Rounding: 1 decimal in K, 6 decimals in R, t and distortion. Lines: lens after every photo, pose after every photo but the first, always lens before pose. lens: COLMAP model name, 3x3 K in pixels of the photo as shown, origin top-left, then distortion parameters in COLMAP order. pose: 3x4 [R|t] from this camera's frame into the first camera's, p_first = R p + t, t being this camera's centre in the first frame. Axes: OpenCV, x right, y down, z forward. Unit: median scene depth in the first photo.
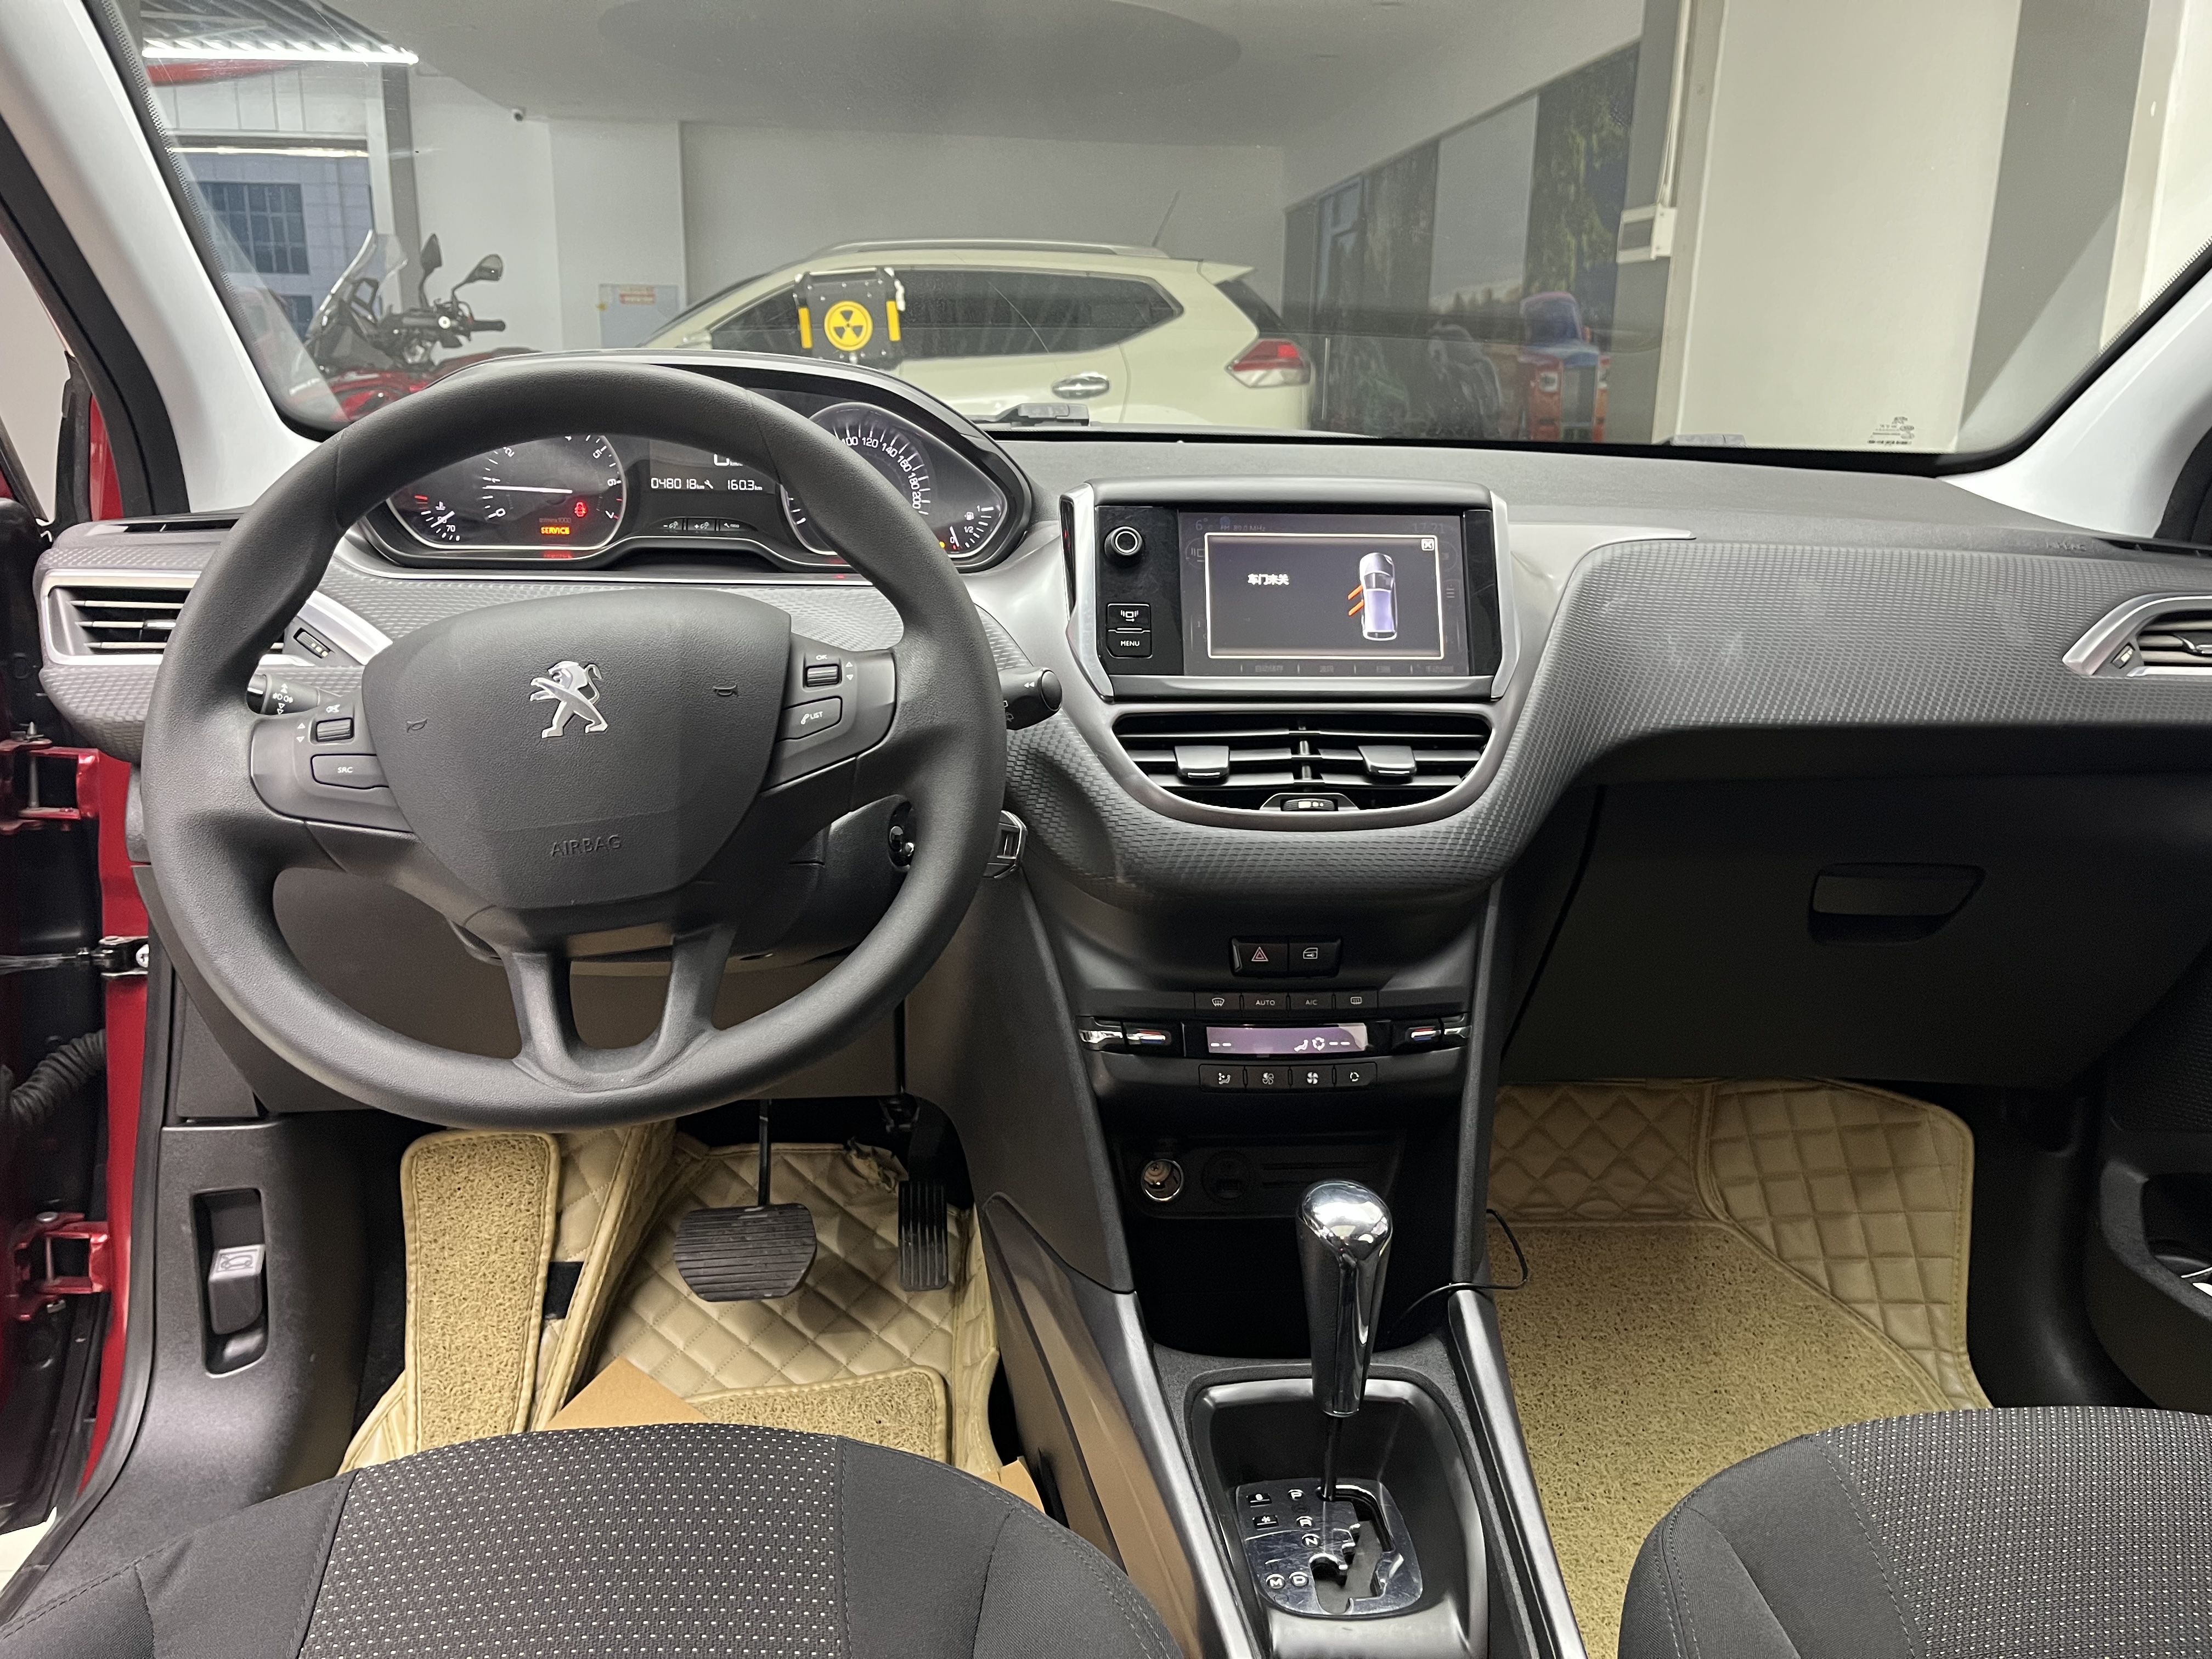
lens RADIAL K [[1655.4, 0, 1123.7], [0, 1655.4, 812.6], [0, 0, 1]] dist [0.070757, -0.098167]
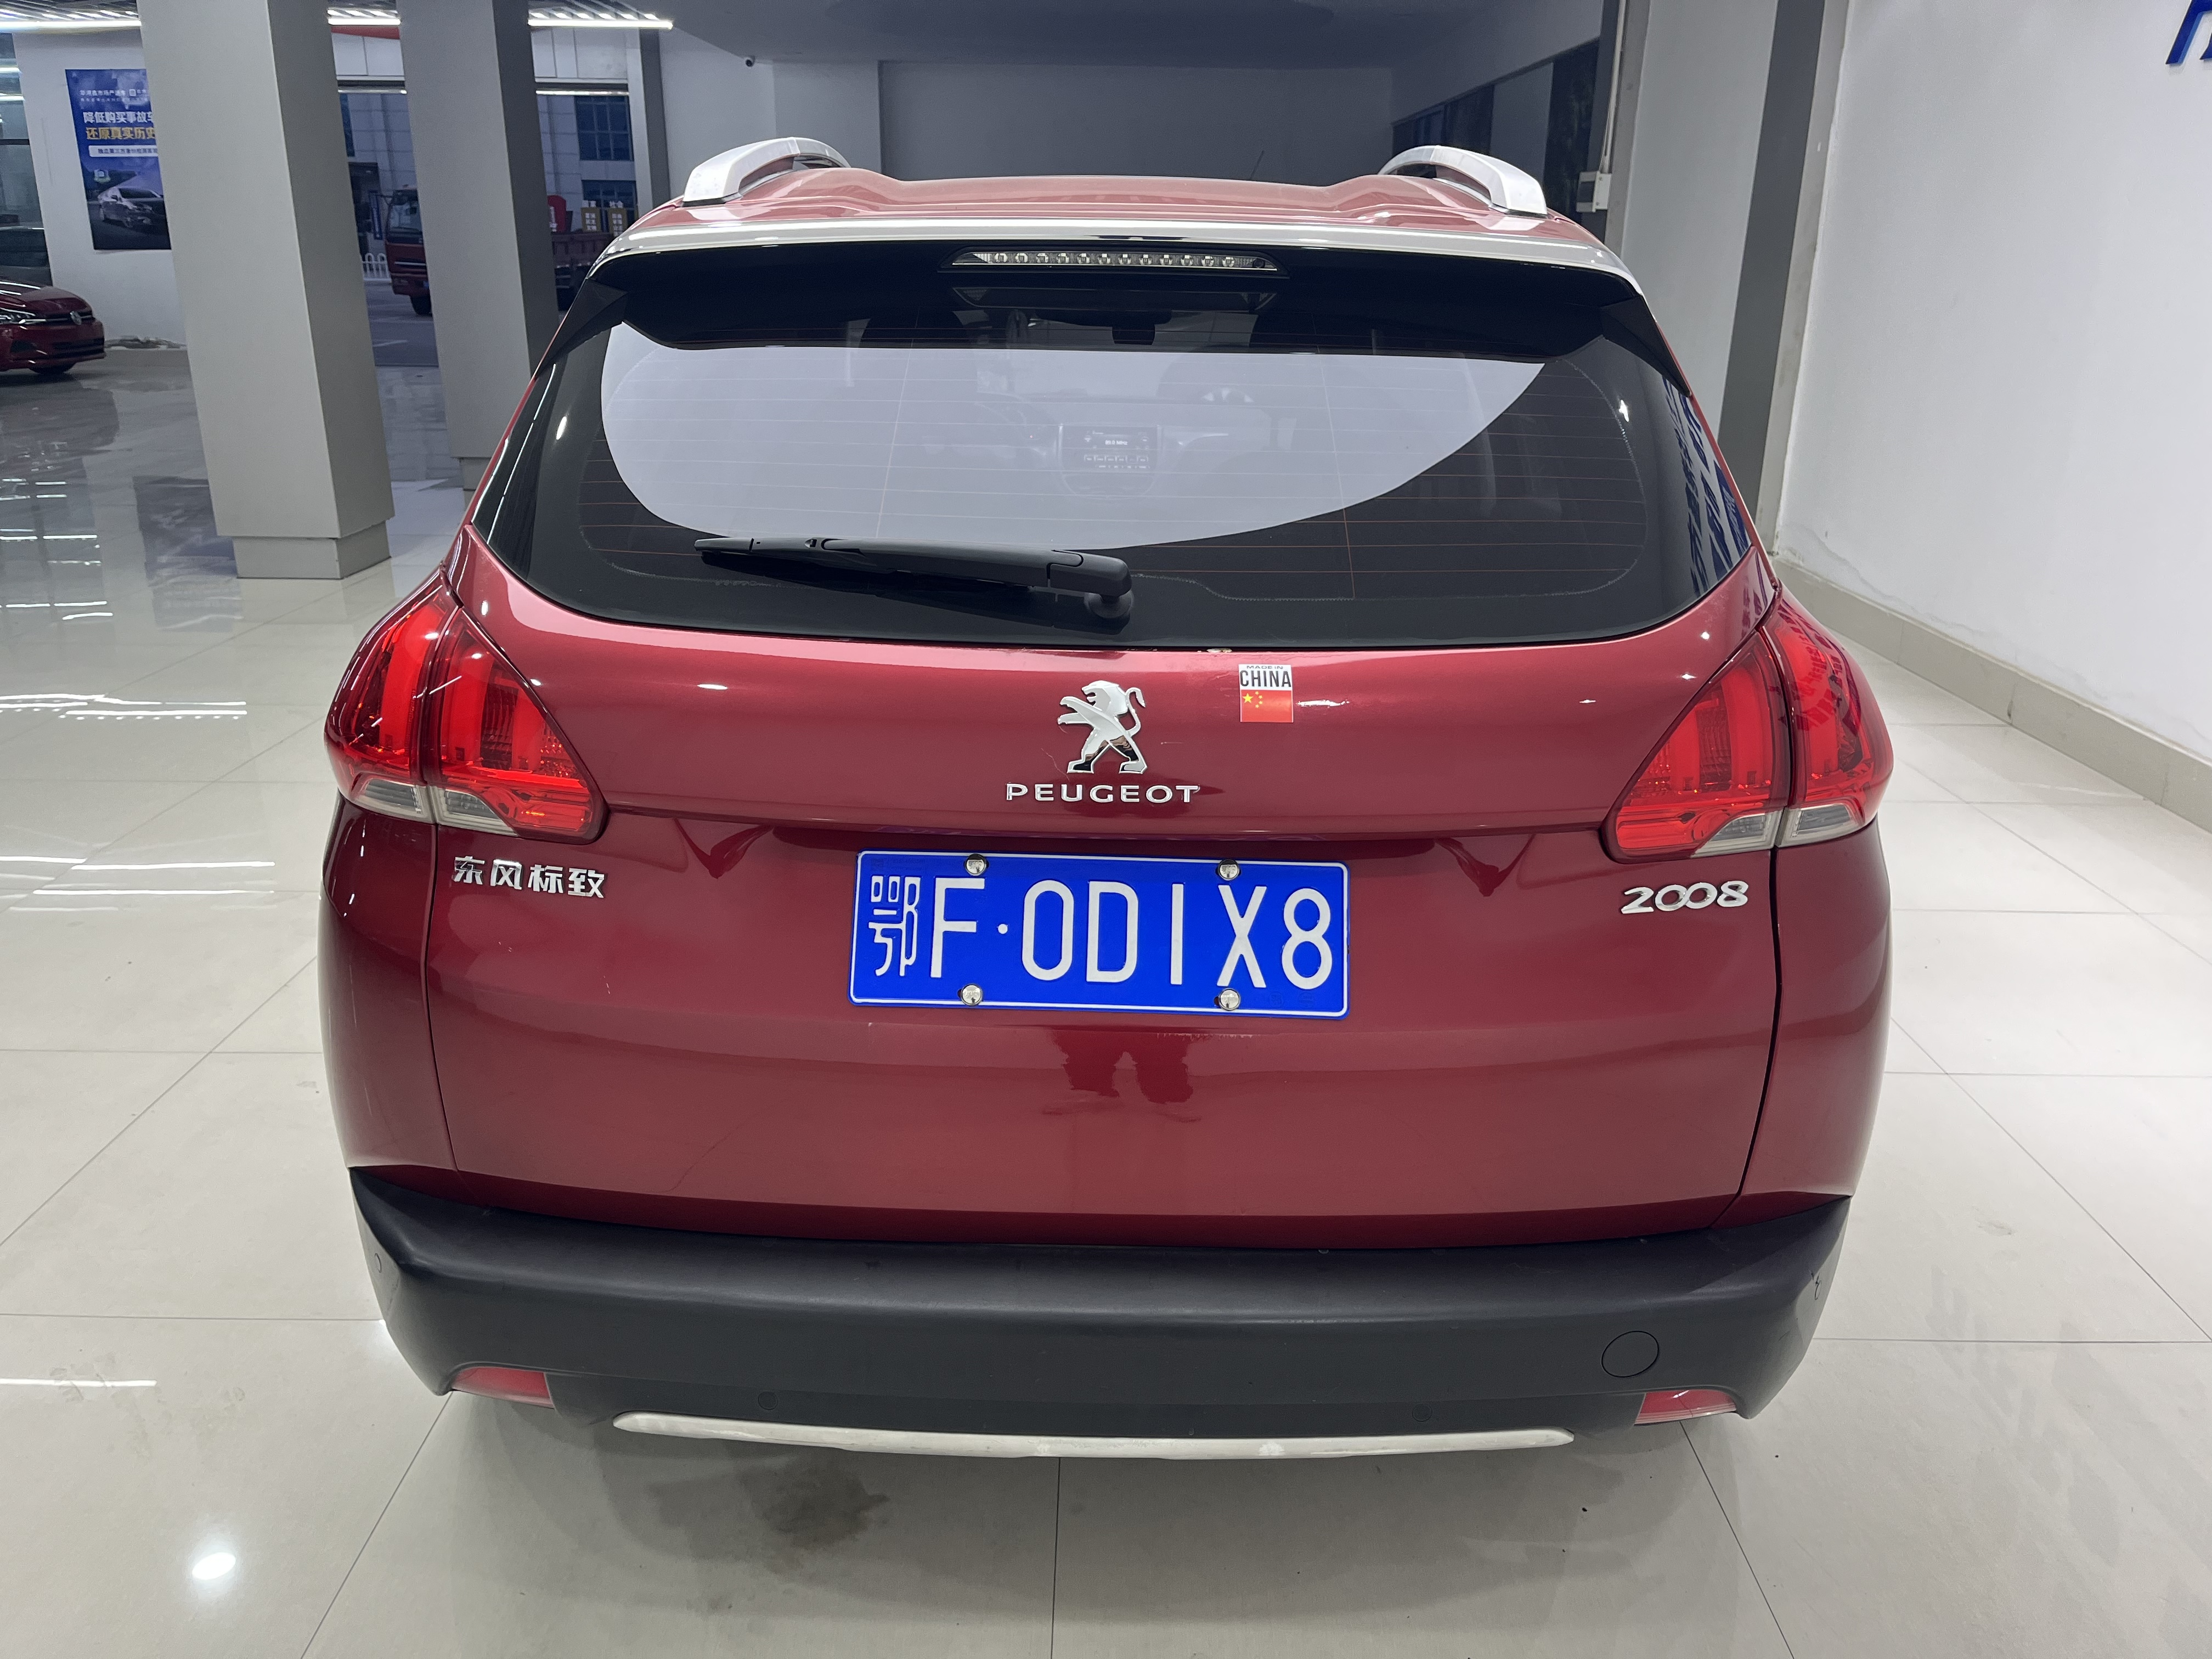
lens RADIAL K [[1655.4, 0, 1088.9], [0, 1655.4, 824.9], [0, 0, 1]] dist [0.070757, -0.098167]
pose [[0.993350, 0.025308, -0.112314, 0.061891], [-0.016286, 0.996619, 0.080533, 0.057101], [0.113973, -0.078168, 0.990404, -0.383840]]
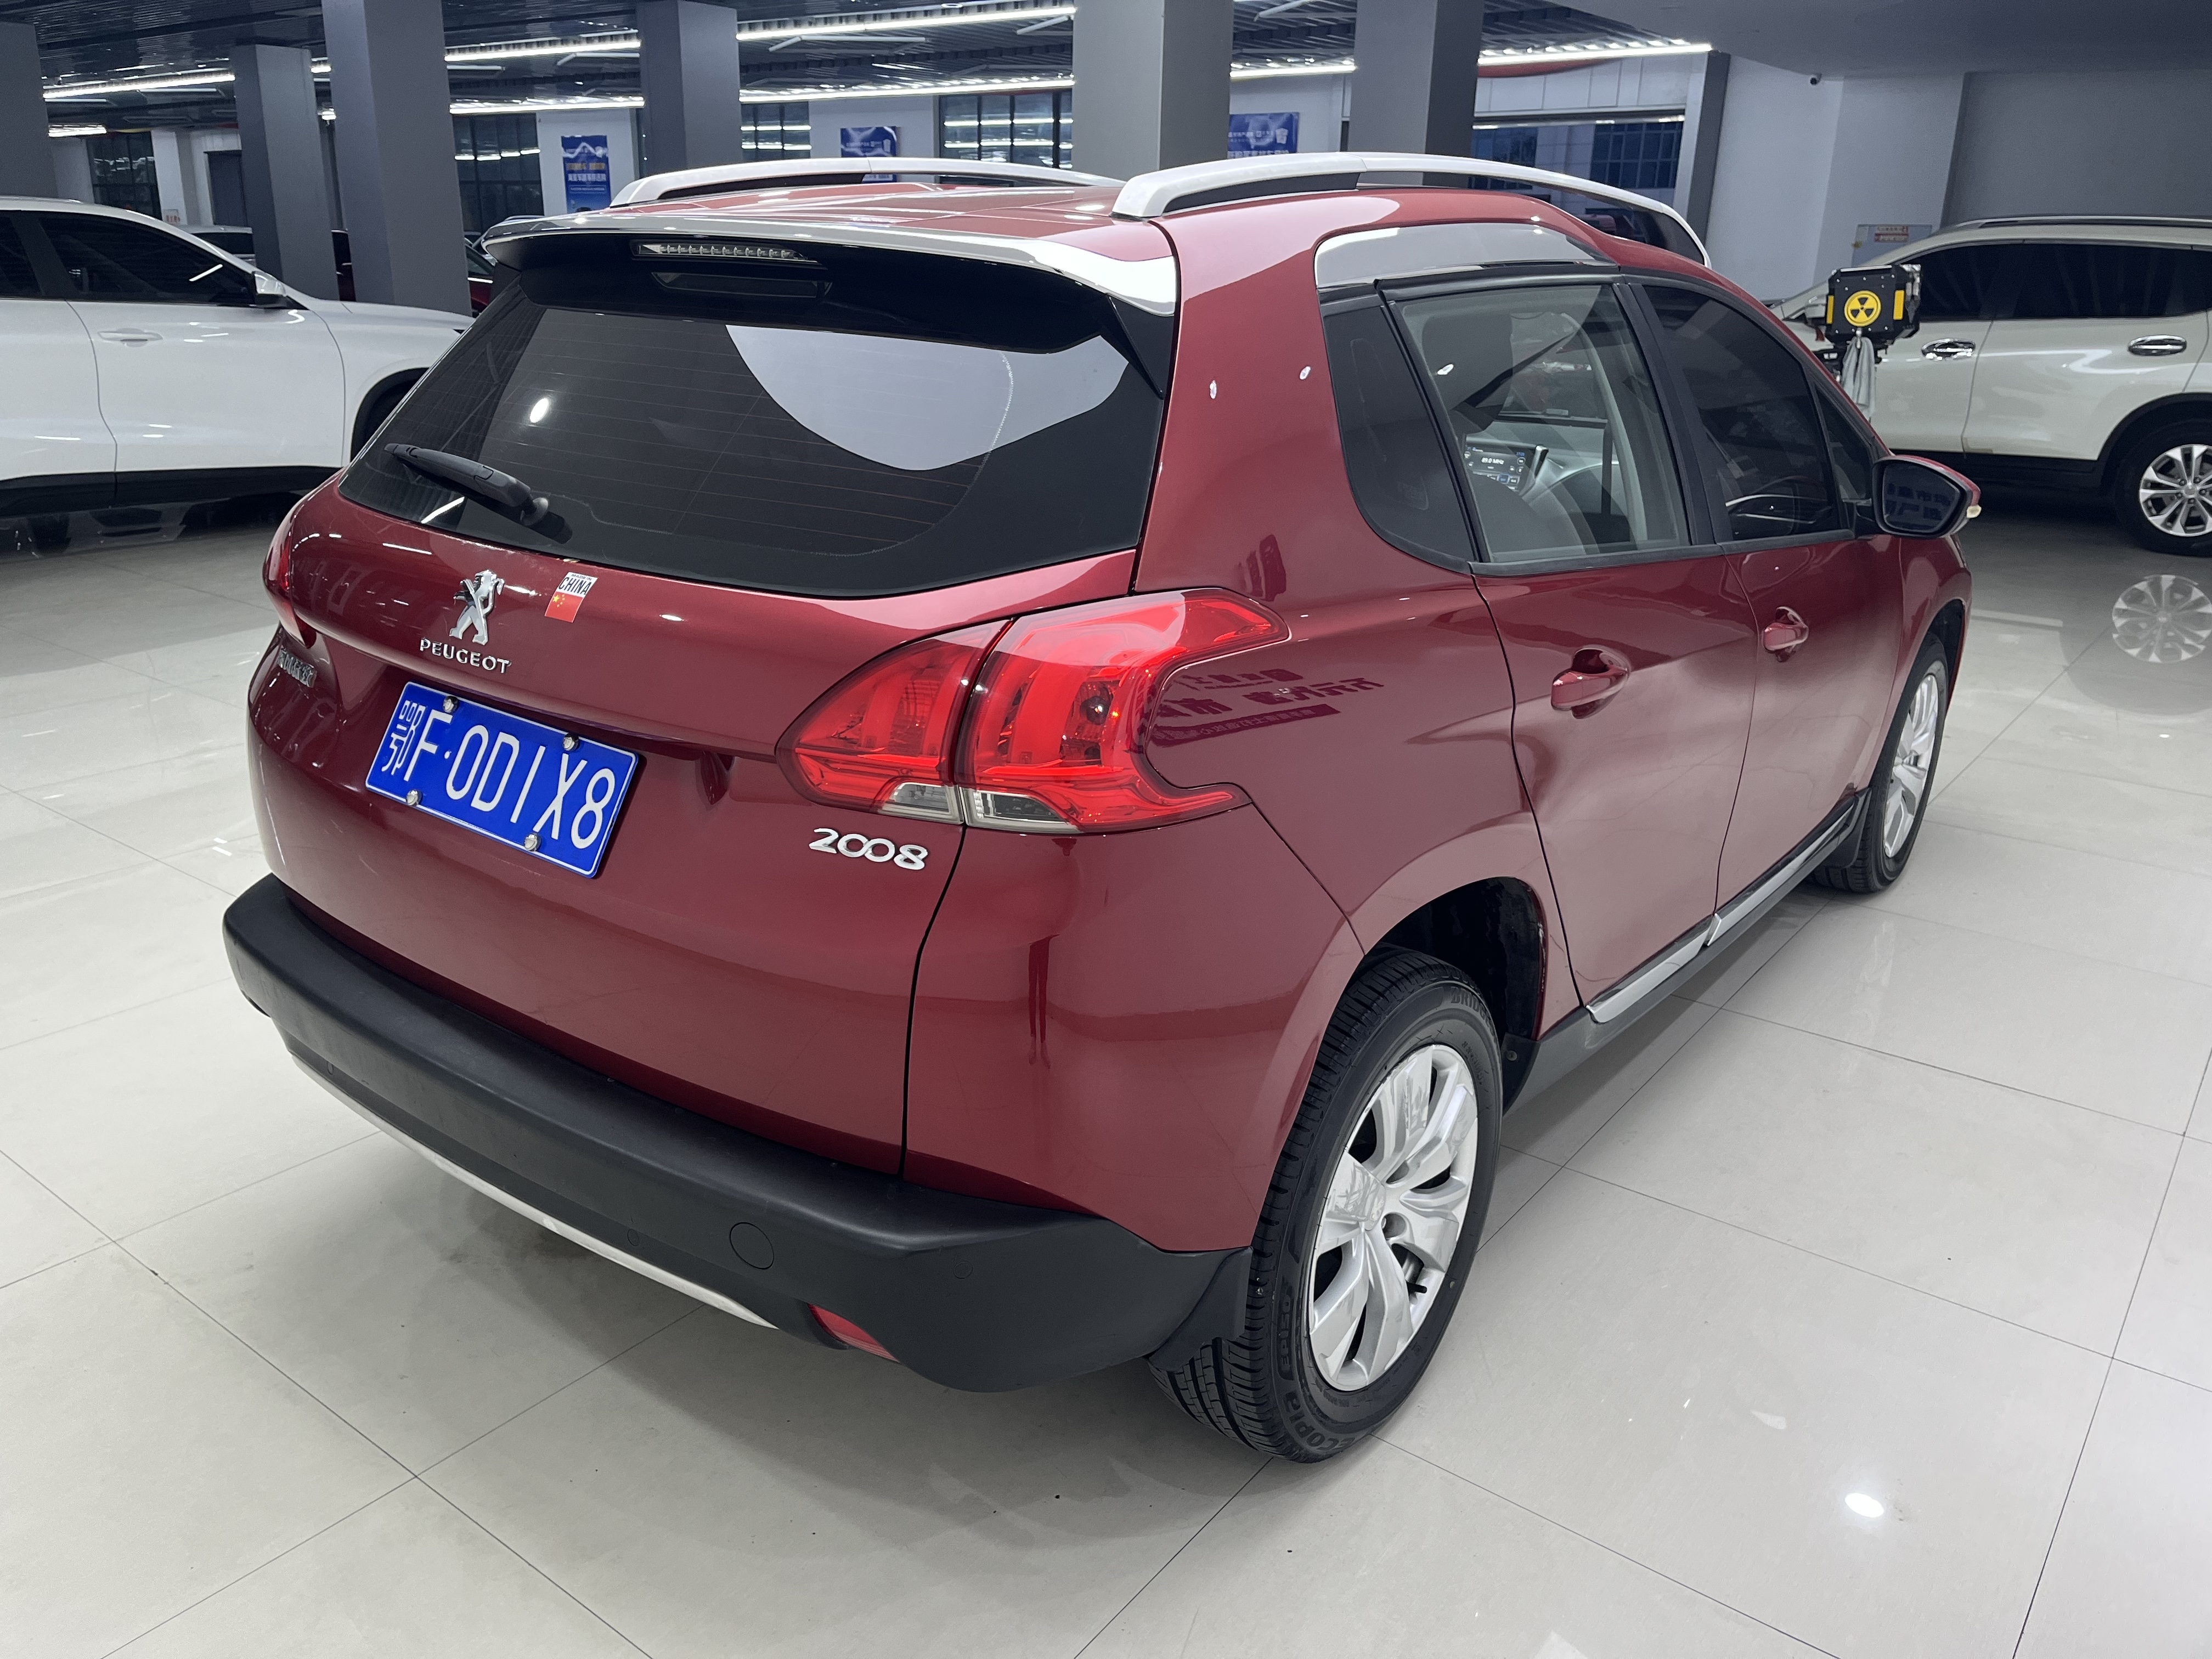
lens RADIAL K [[1655.4, 0, 1088.8], [0, 1655.4, 822.5], [0, 0, 1]] dist [0.070757, -0.098167]
pose [[0.724142, 0.217202, -0.654554, 0.259979], [-0.178823, 0.975785, 0.125962, 0.046062], [0.666063, 0.025835, 0.745448, -0.321452]]
